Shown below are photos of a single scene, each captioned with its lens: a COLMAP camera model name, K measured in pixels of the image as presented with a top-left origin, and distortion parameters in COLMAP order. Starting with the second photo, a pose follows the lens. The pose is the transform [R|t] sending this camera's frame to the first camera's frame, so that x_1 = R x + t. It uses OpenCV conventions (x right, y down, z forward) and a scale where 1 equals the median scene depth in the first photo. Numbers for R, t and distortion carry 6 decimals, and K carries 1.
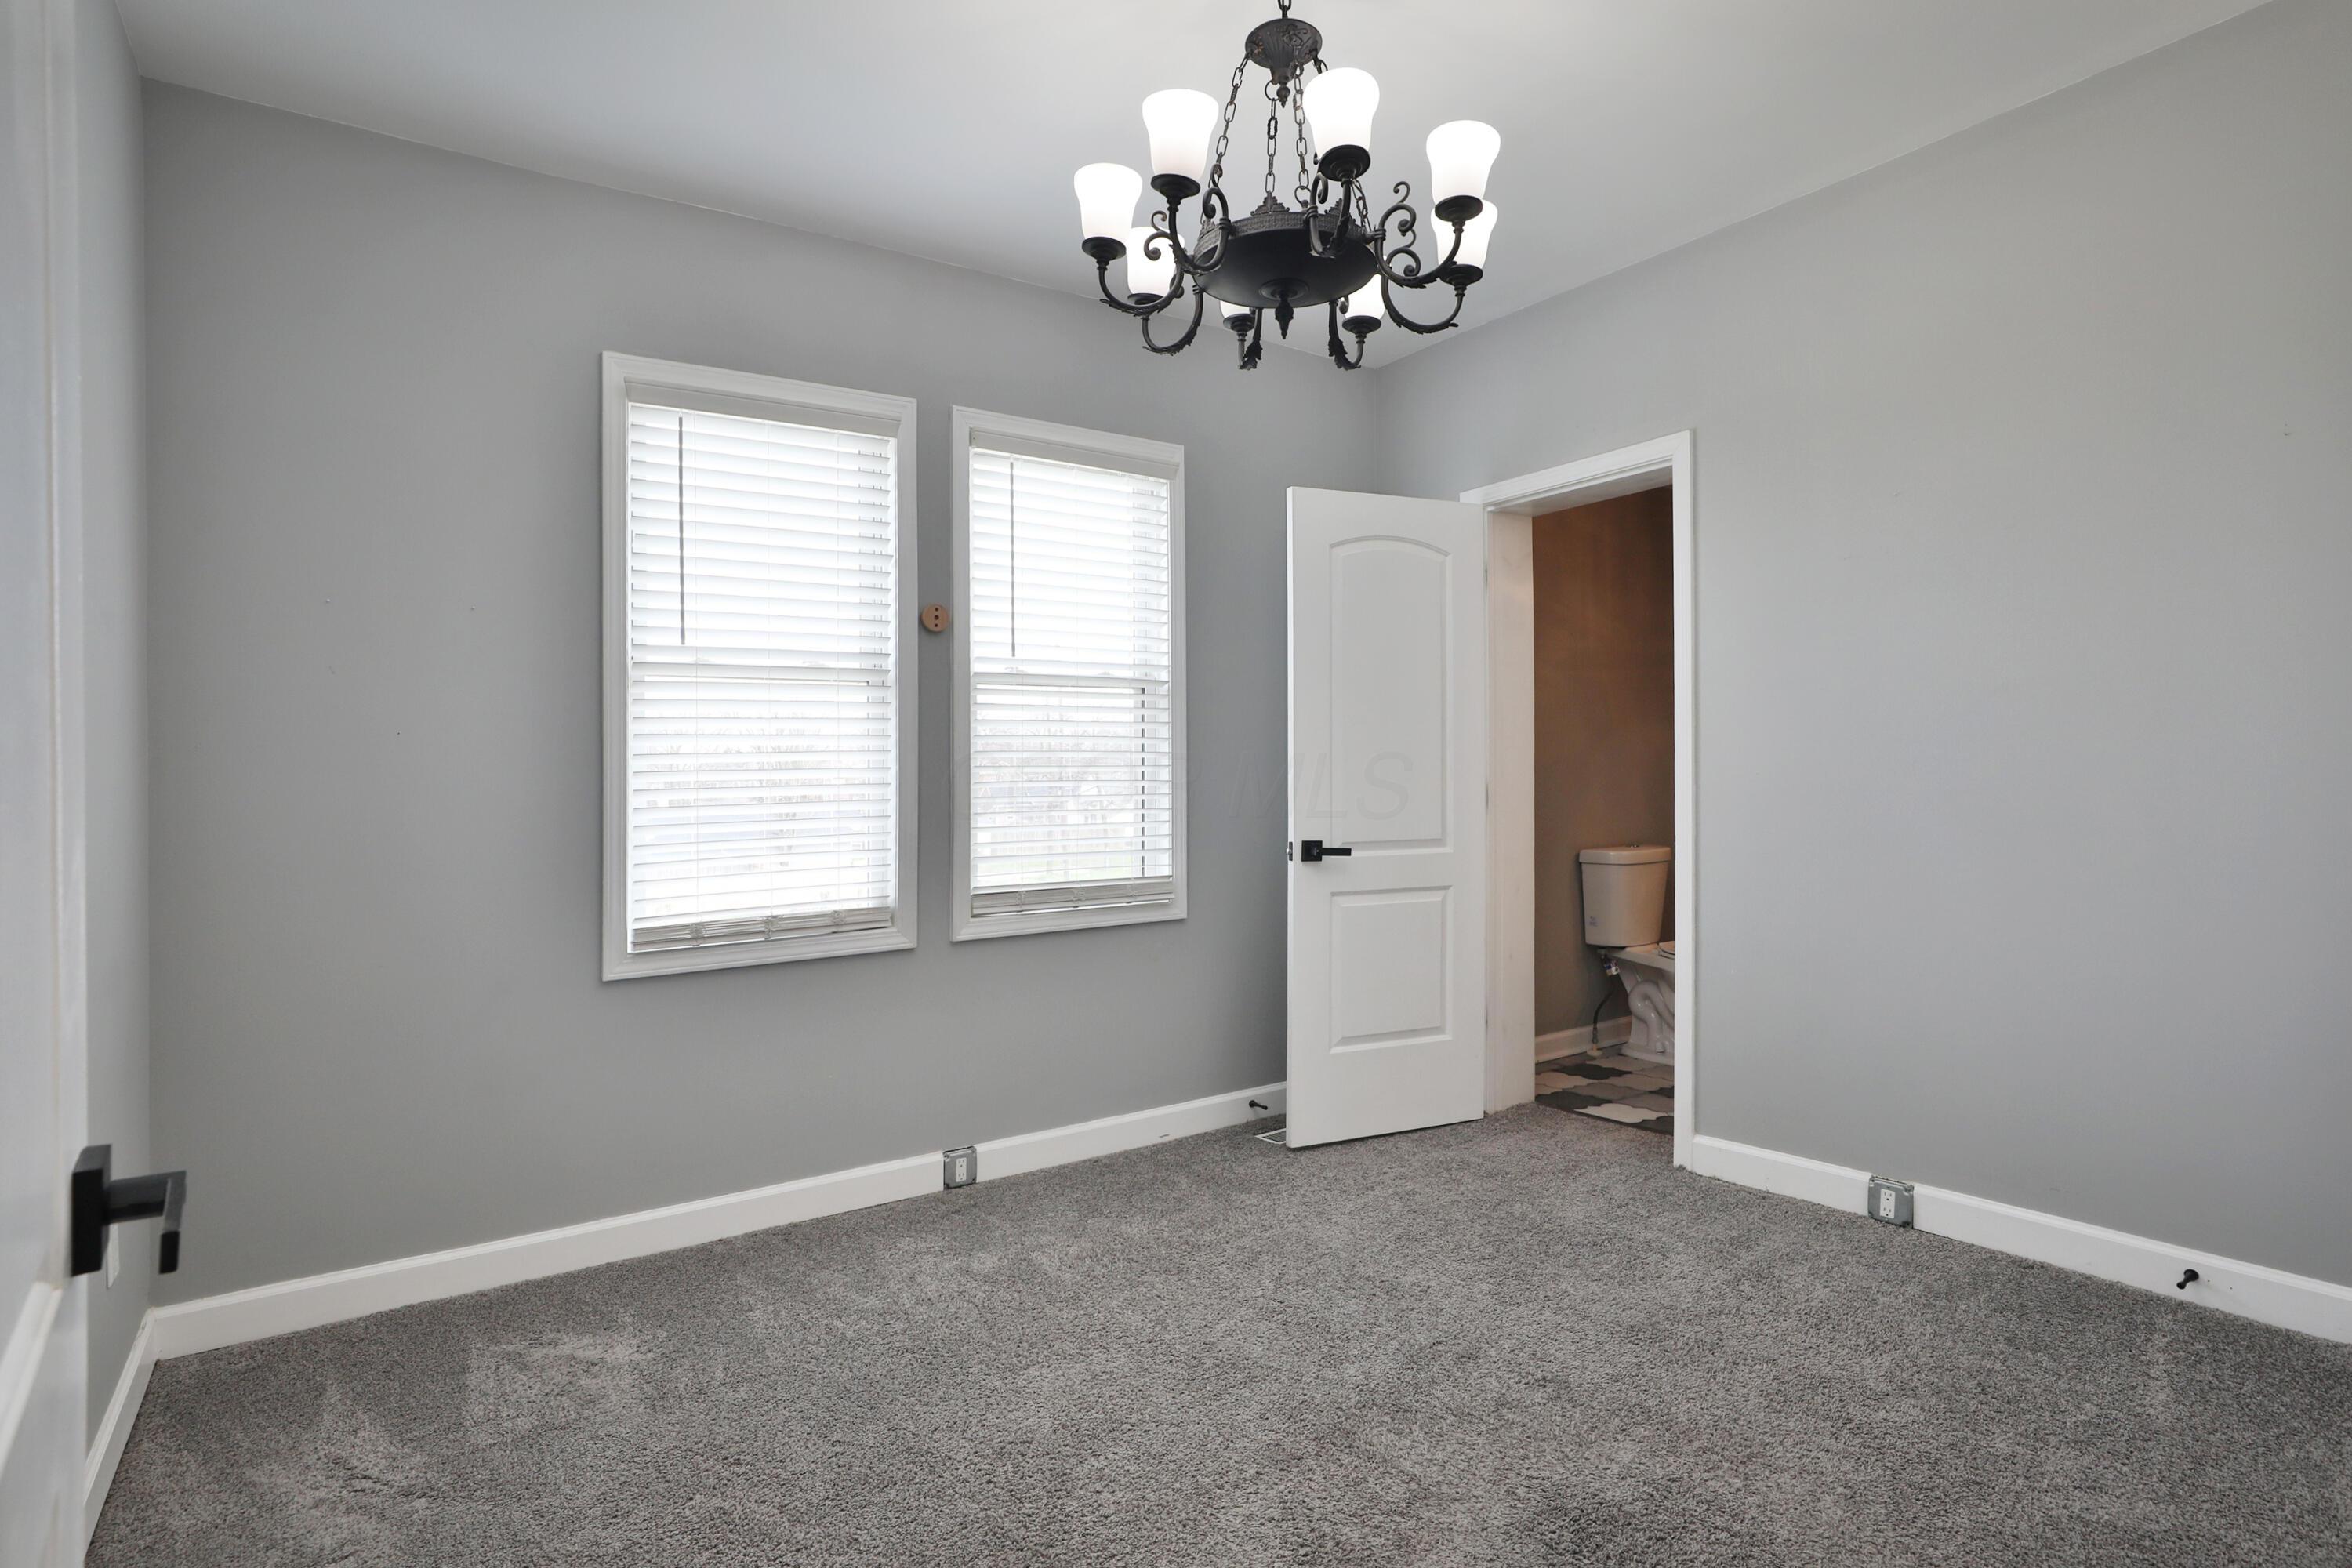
lens RADIAL K [[1223.7, 0, 1158.2], [0, 1223.7, 795.6], [0, 0, 1]] dist [-0.035024, 0.011602]
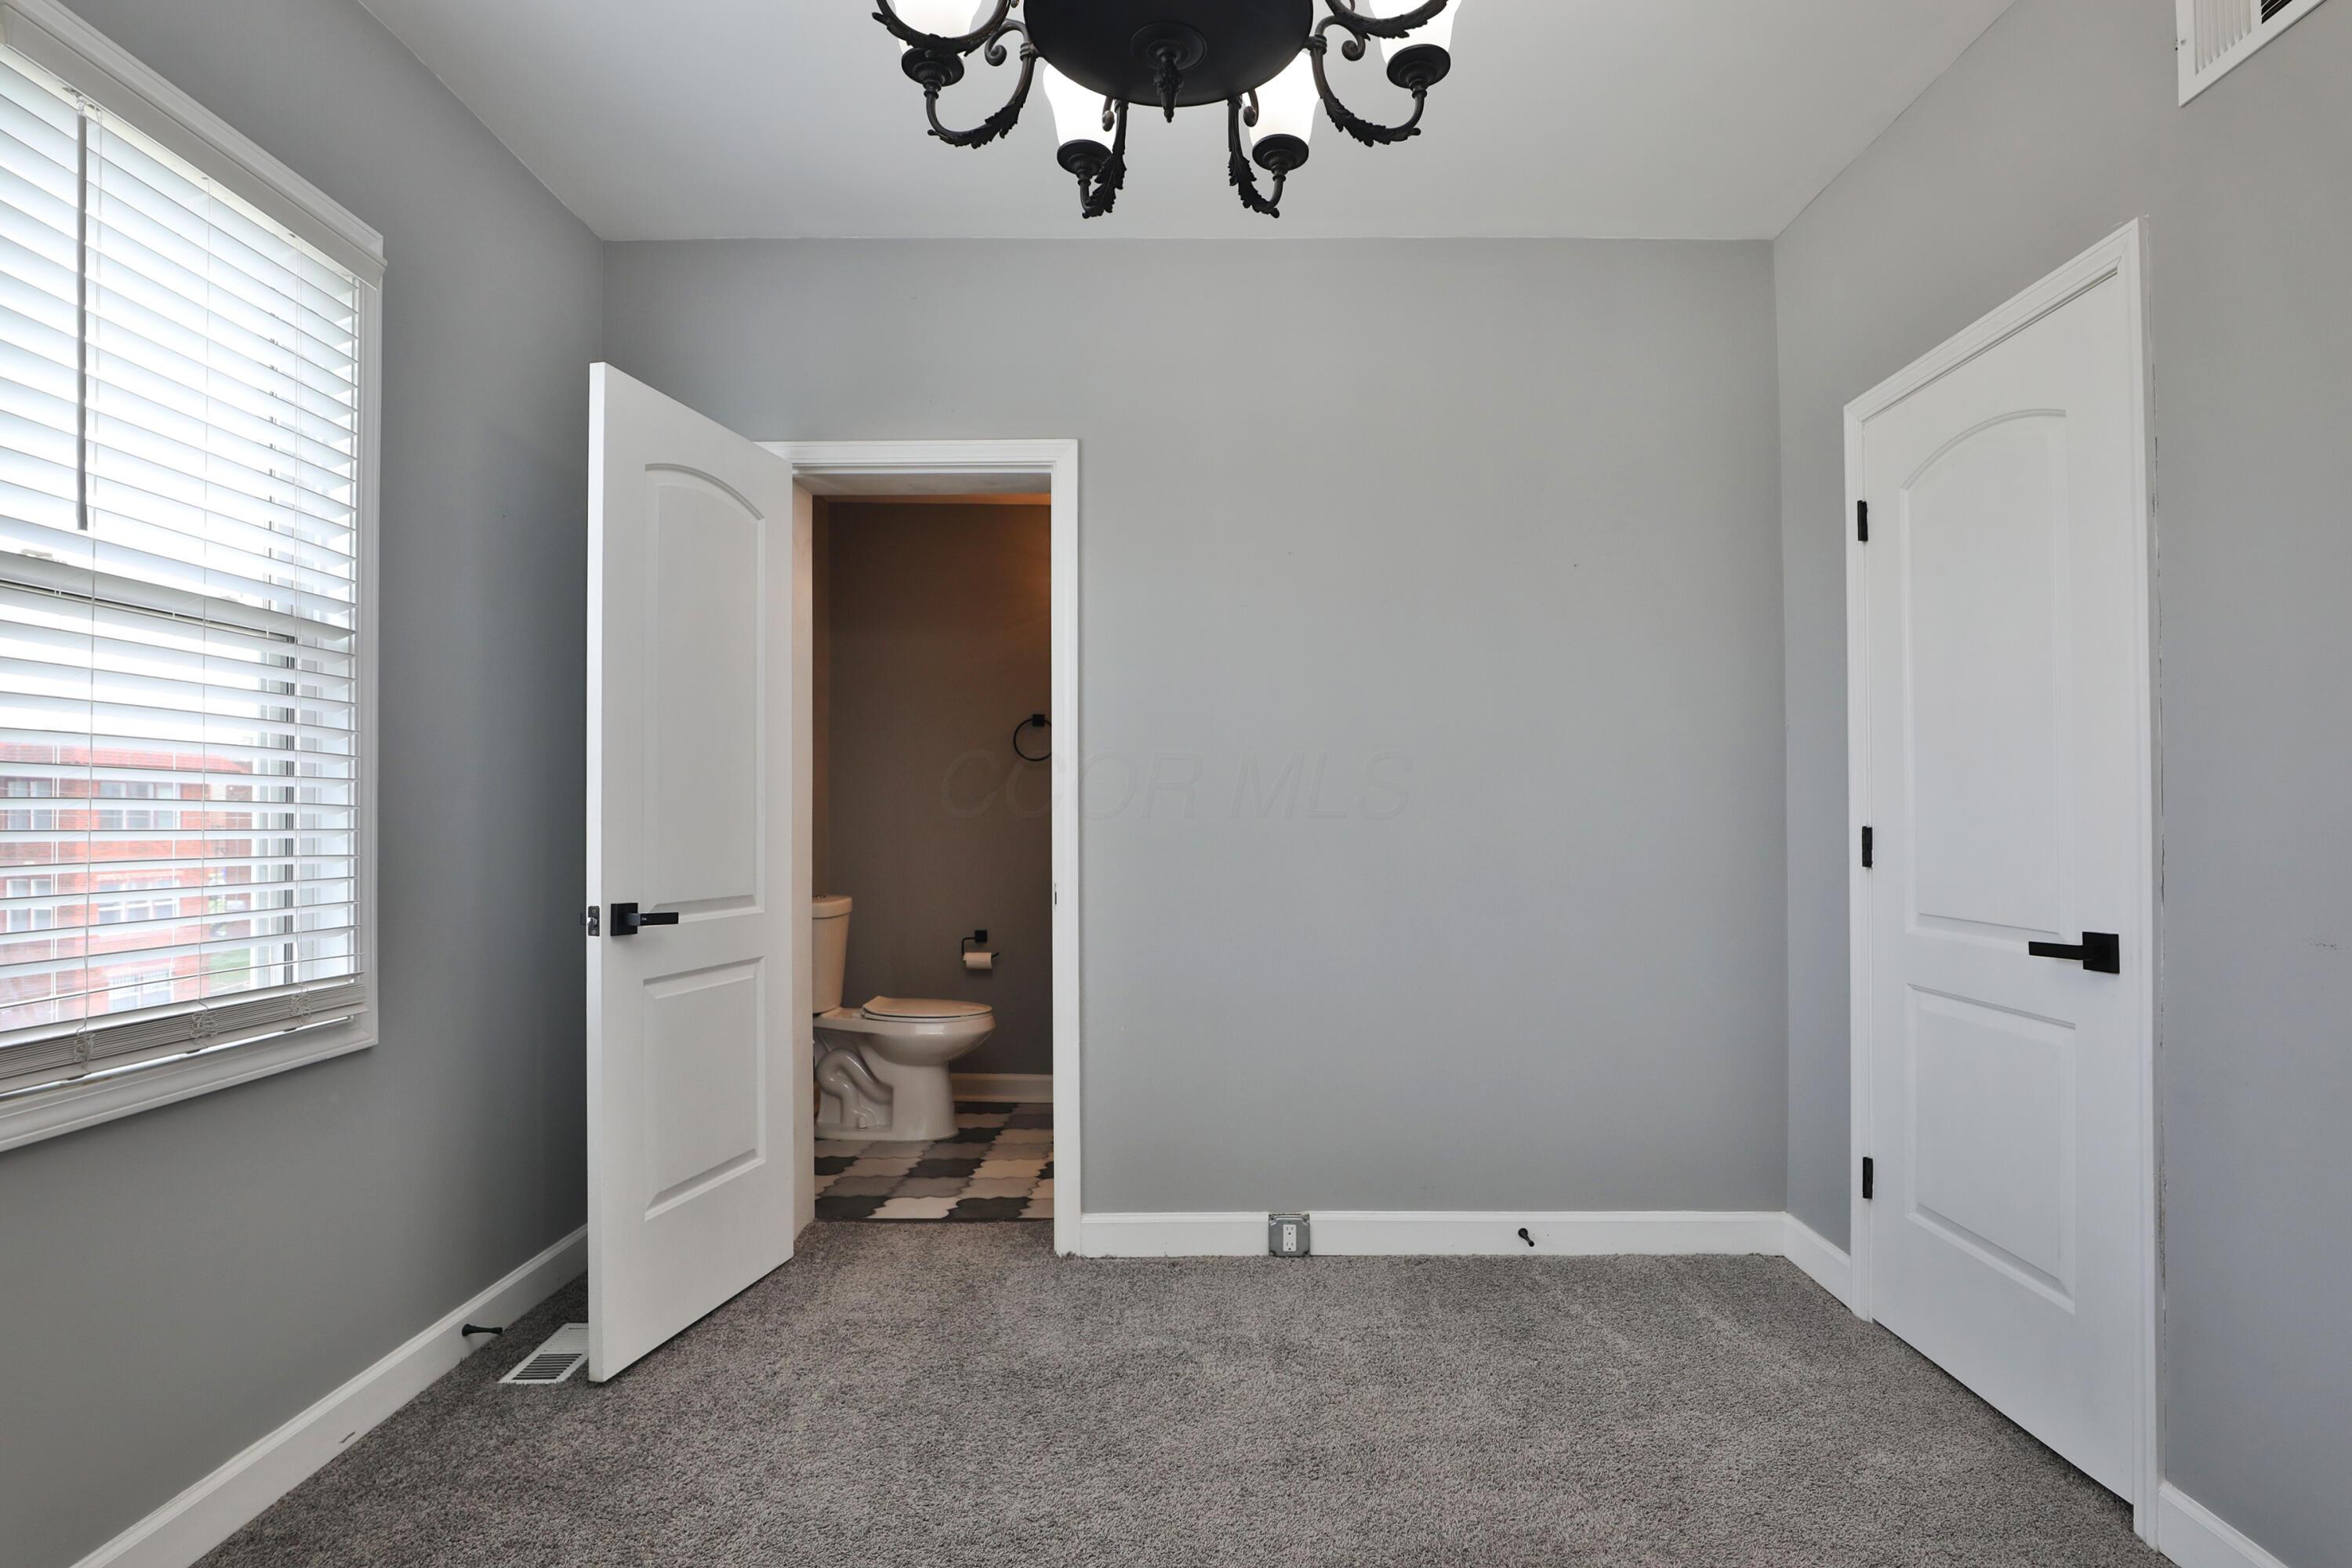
lens RADIAL K [[1223.7, 0, 1115.5], [0, 1223.7, 822.0], [0, 0, 1]] dist [-0.035024, 0.011602]
pose [[0.567627, 0.018873, 0.823070, -0.262837], [-0.009120, 0.999820, -0.016636, 0.001109], [-0.823235, 0.001937, 0.567697, 0.406542]]
